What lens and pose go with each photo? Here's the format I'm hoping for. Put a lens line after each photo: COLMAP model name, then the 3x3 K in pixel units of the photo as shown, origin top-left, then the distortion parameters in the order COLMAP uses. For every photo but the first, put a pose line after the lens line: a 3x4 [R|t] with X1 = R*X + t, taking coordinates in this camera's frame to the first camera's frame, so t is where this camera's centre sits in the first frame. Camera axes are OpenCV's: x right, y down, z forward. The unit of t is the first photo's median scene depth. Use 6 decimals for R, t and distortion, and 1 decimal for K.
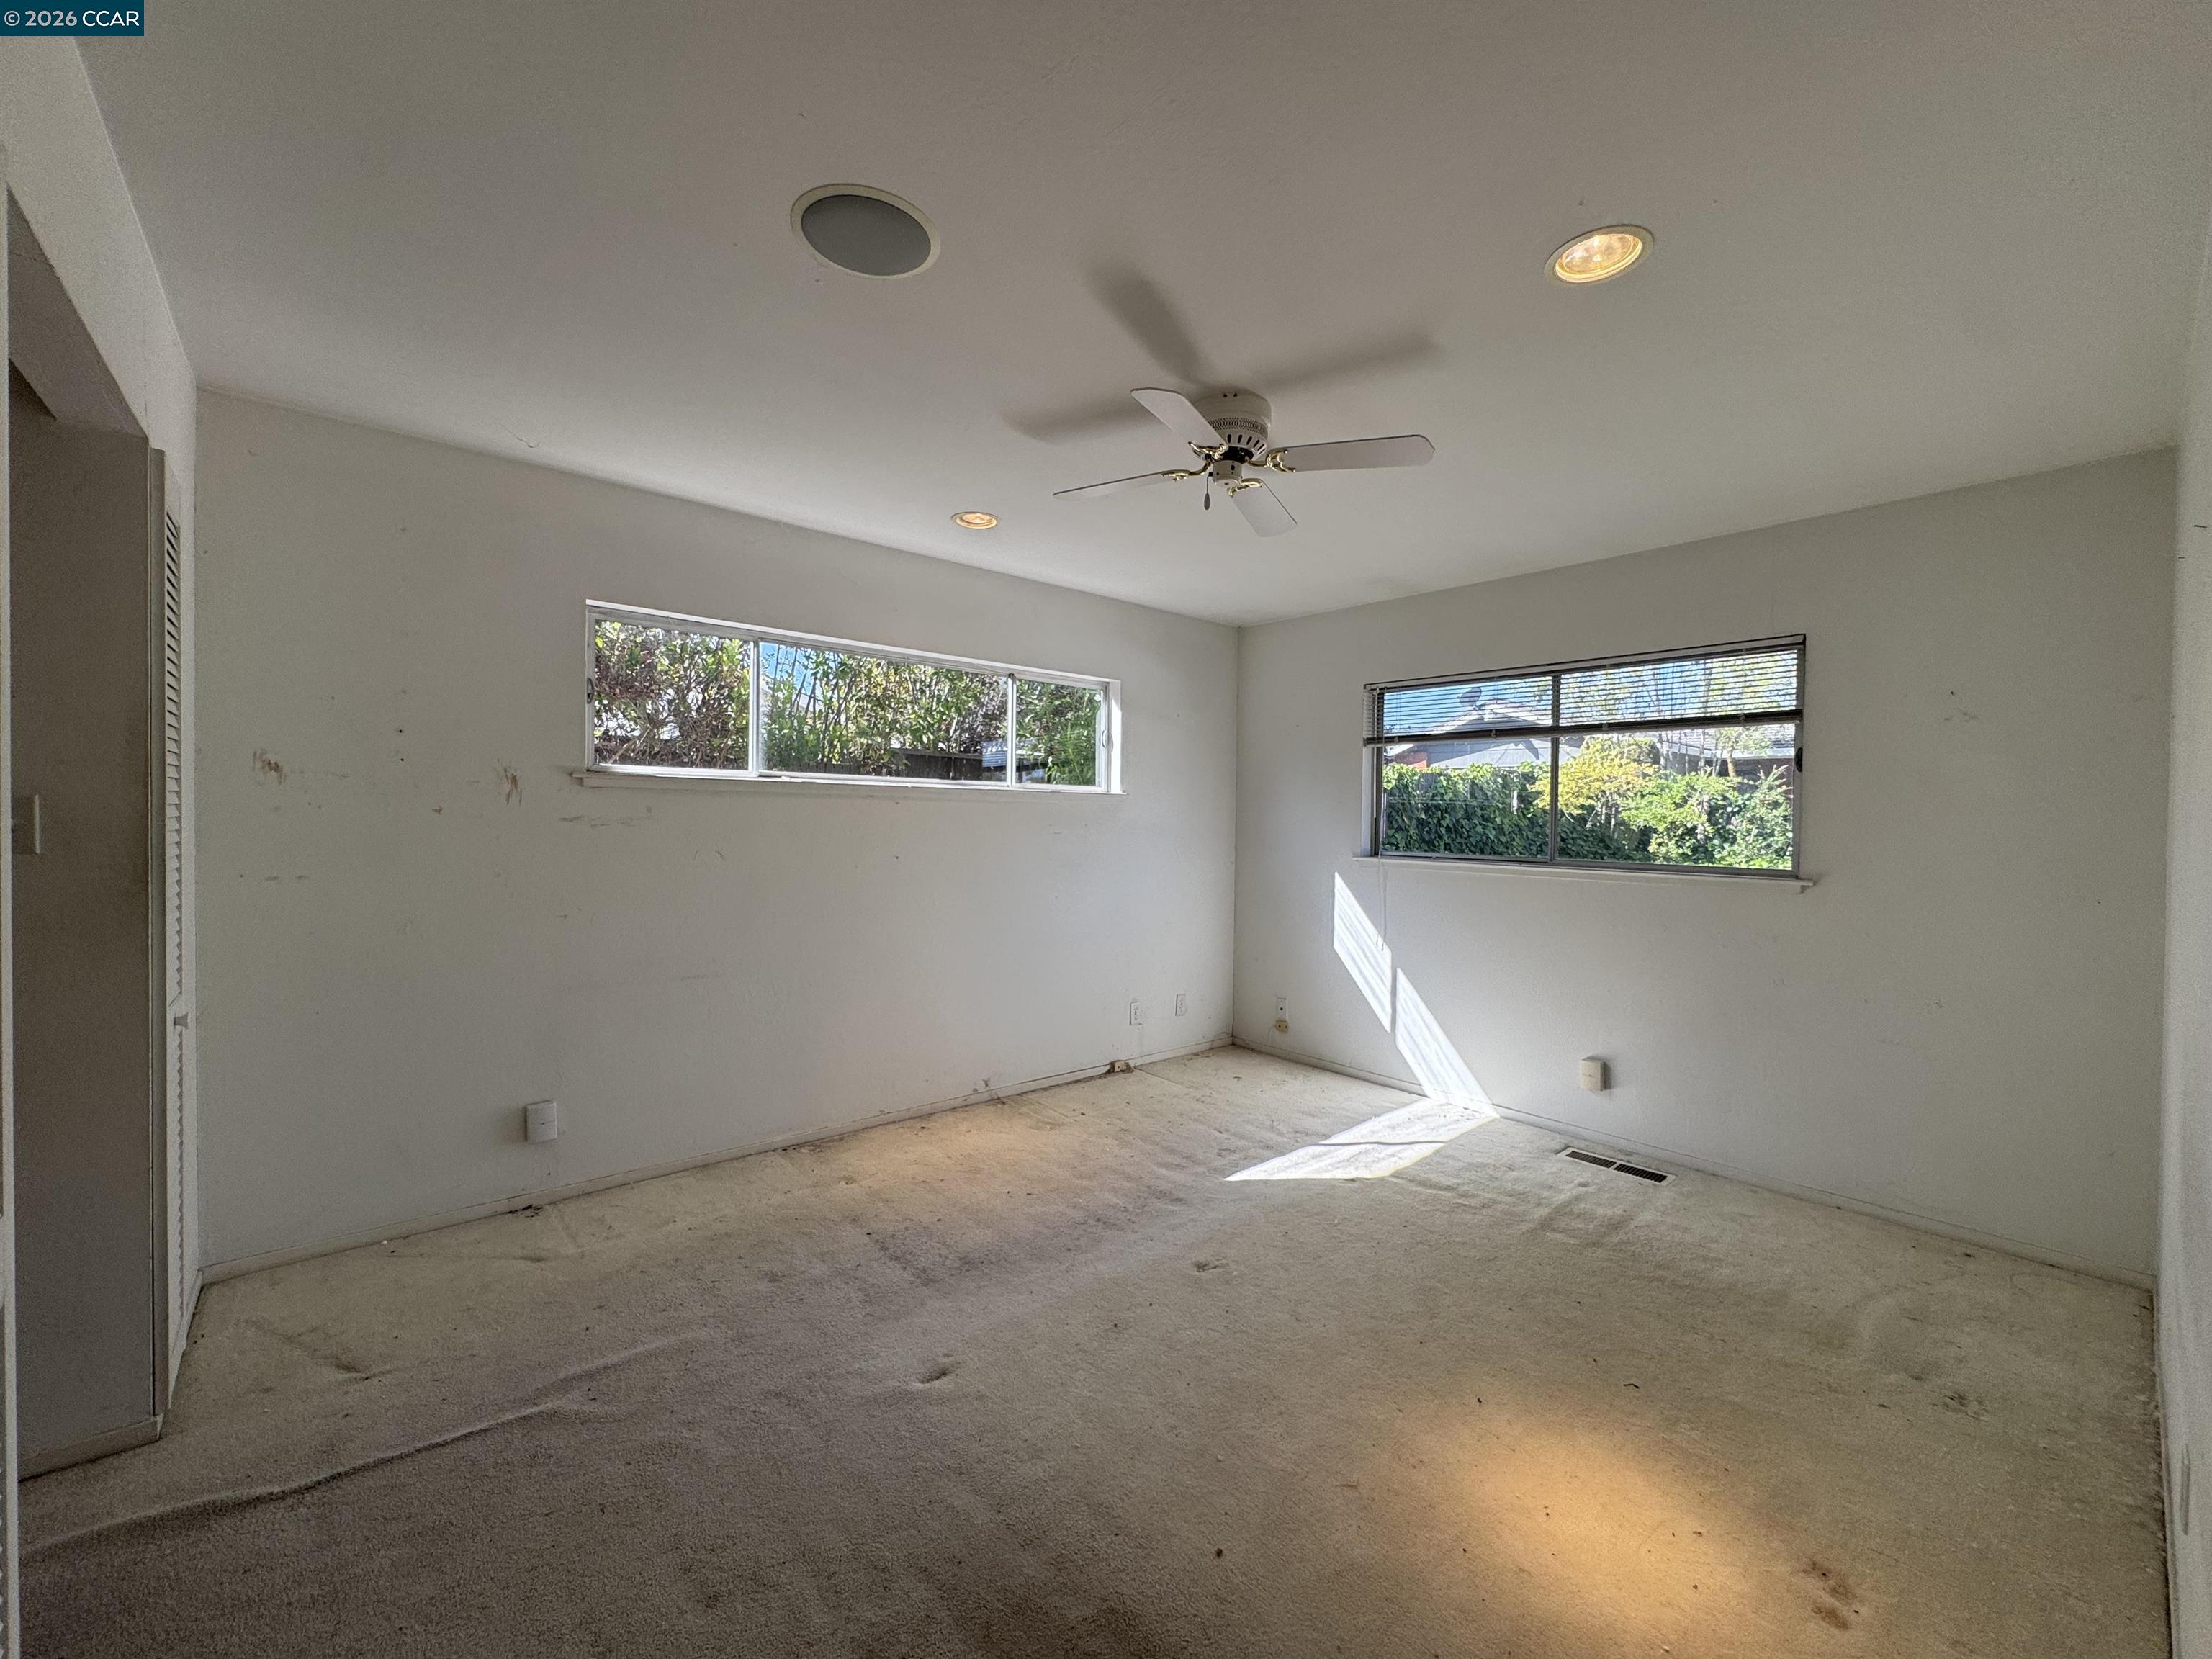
lens RADIAL K [[887.2, 0, 1092.6], [0, 887.2, 829.7], [0, 0, 1]] dist [-0.000152, -0.000018]
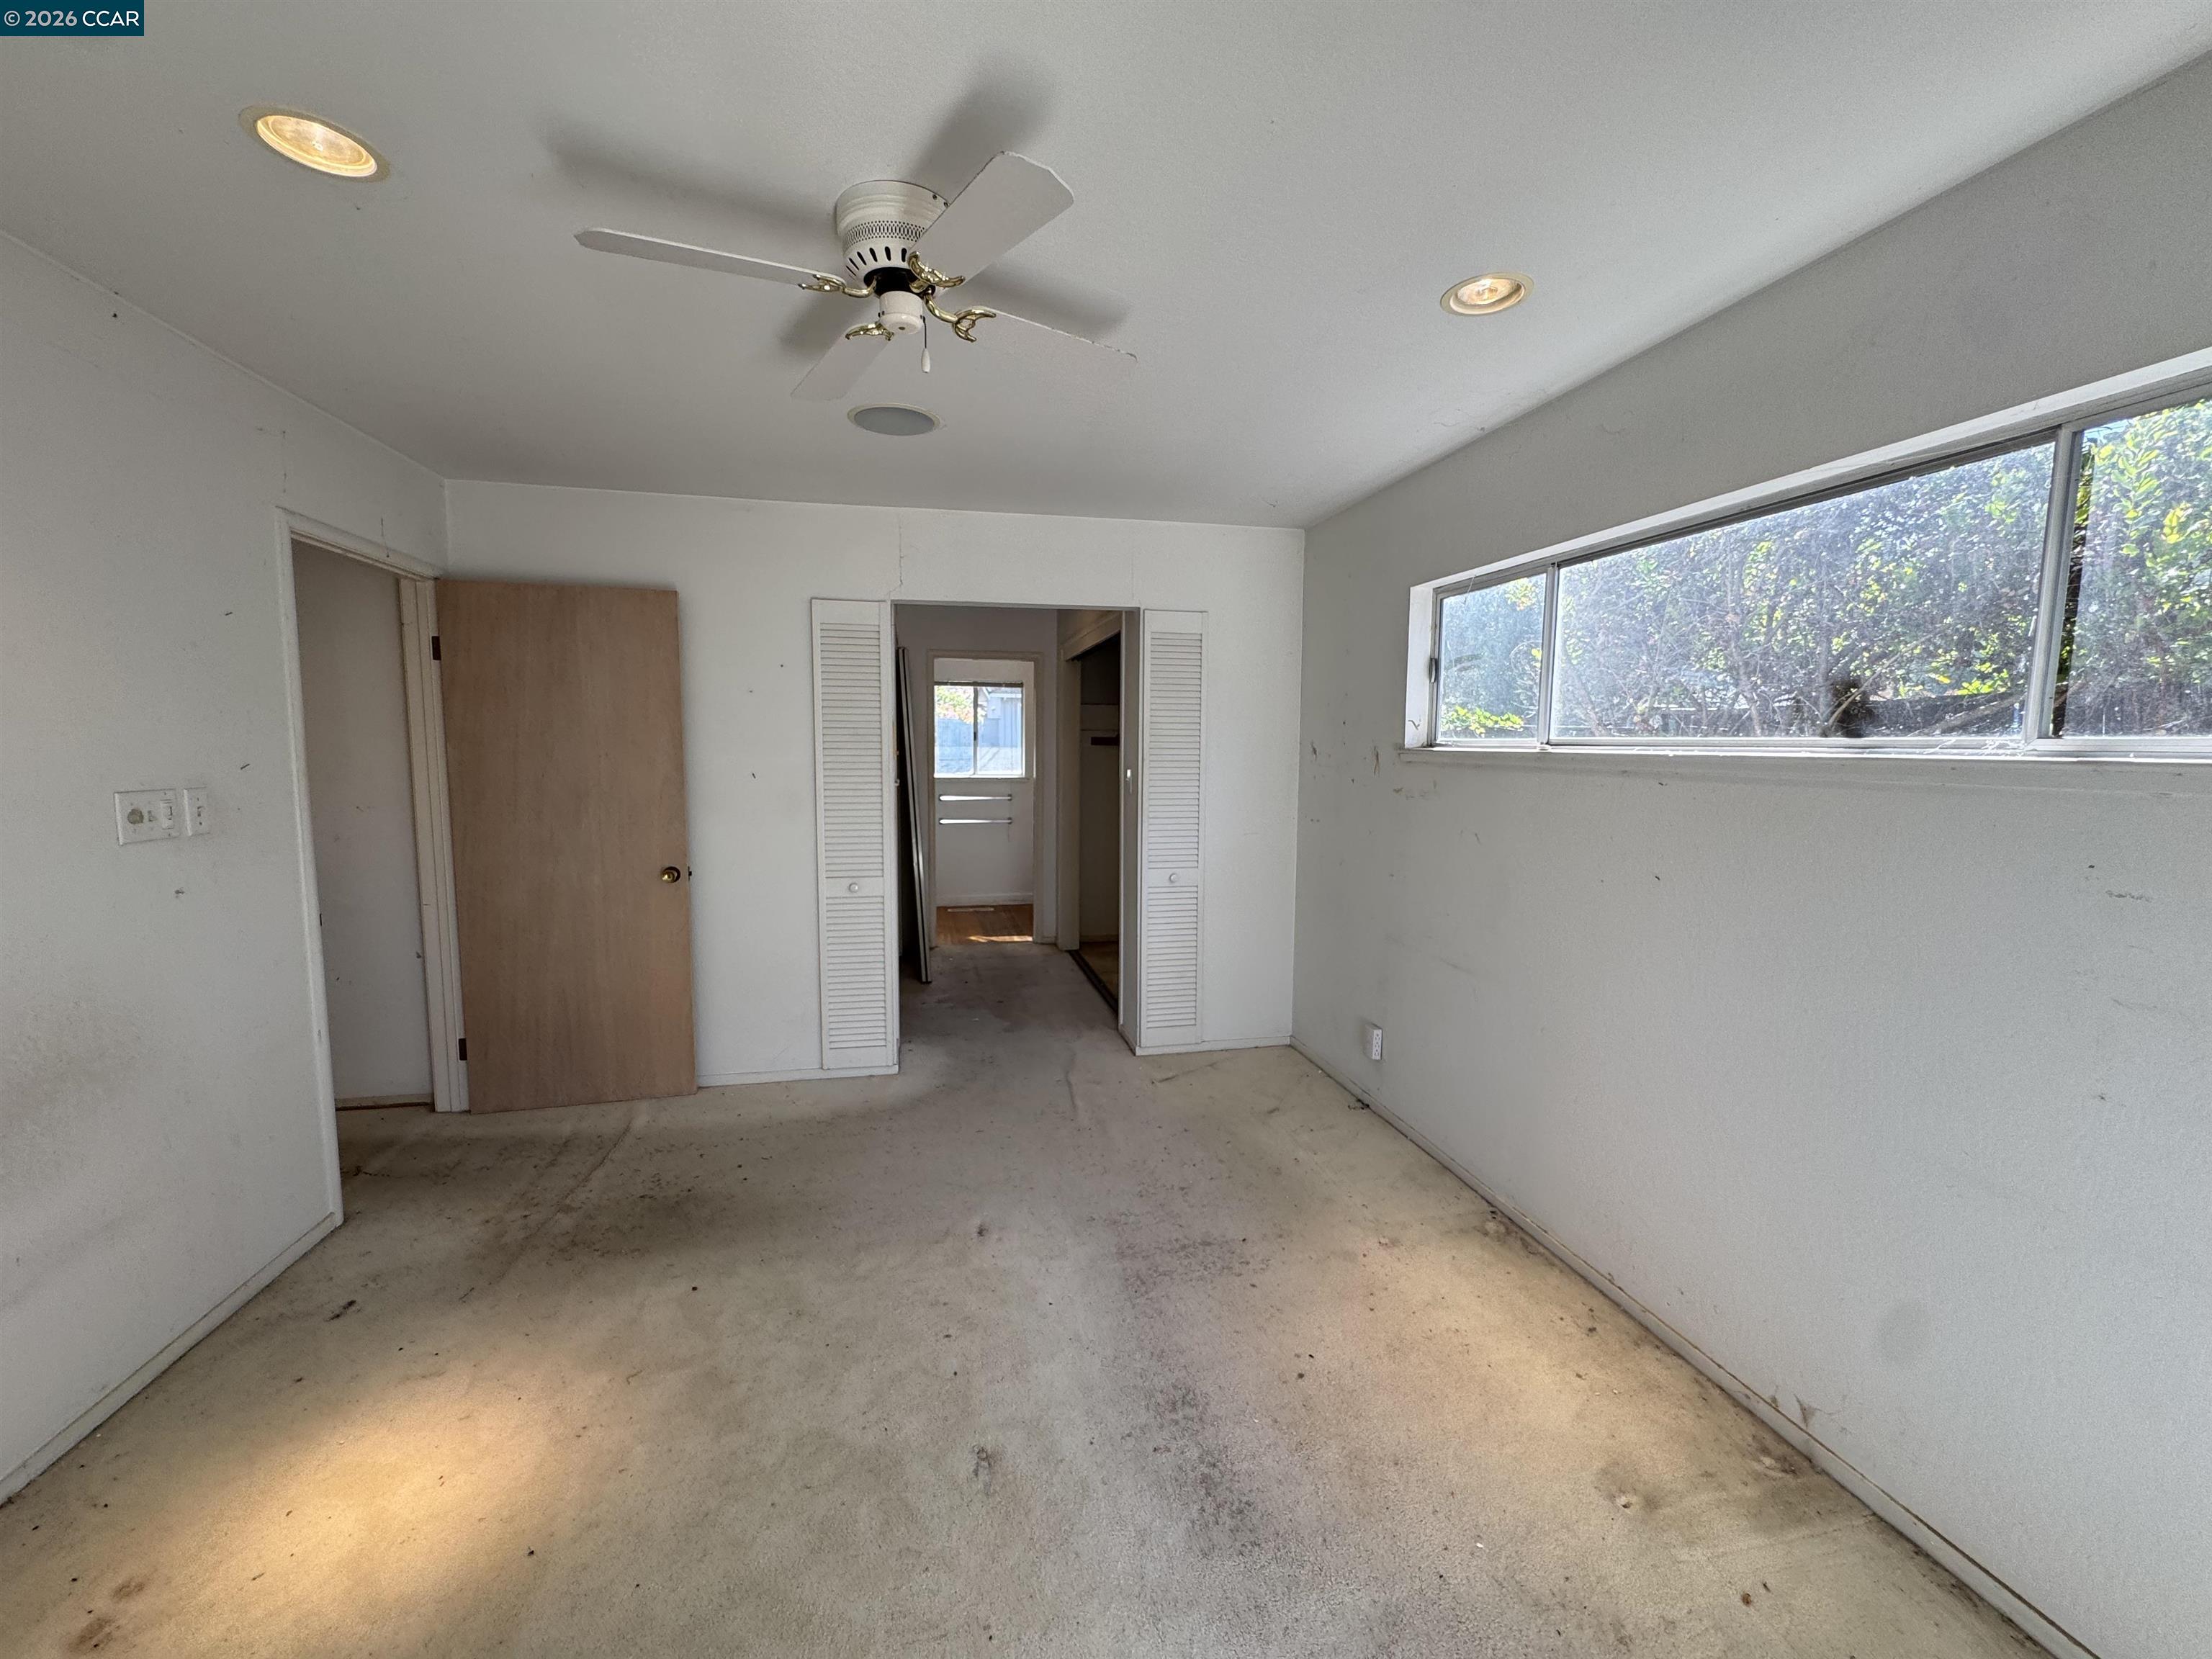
lens RADIAL K [[887.2, 0, 1102.6], [0, 887.2, 835.4], [0, 0, 1]] dist [-0.000152, -0.000018]
pose [[-0.474952, 0.076361, -0.876692, 0.525812], [-0.020229, 0.995018, 0.097626, -0.052155], [0.879779, 0.064103, -0.471041, 1.099400]]
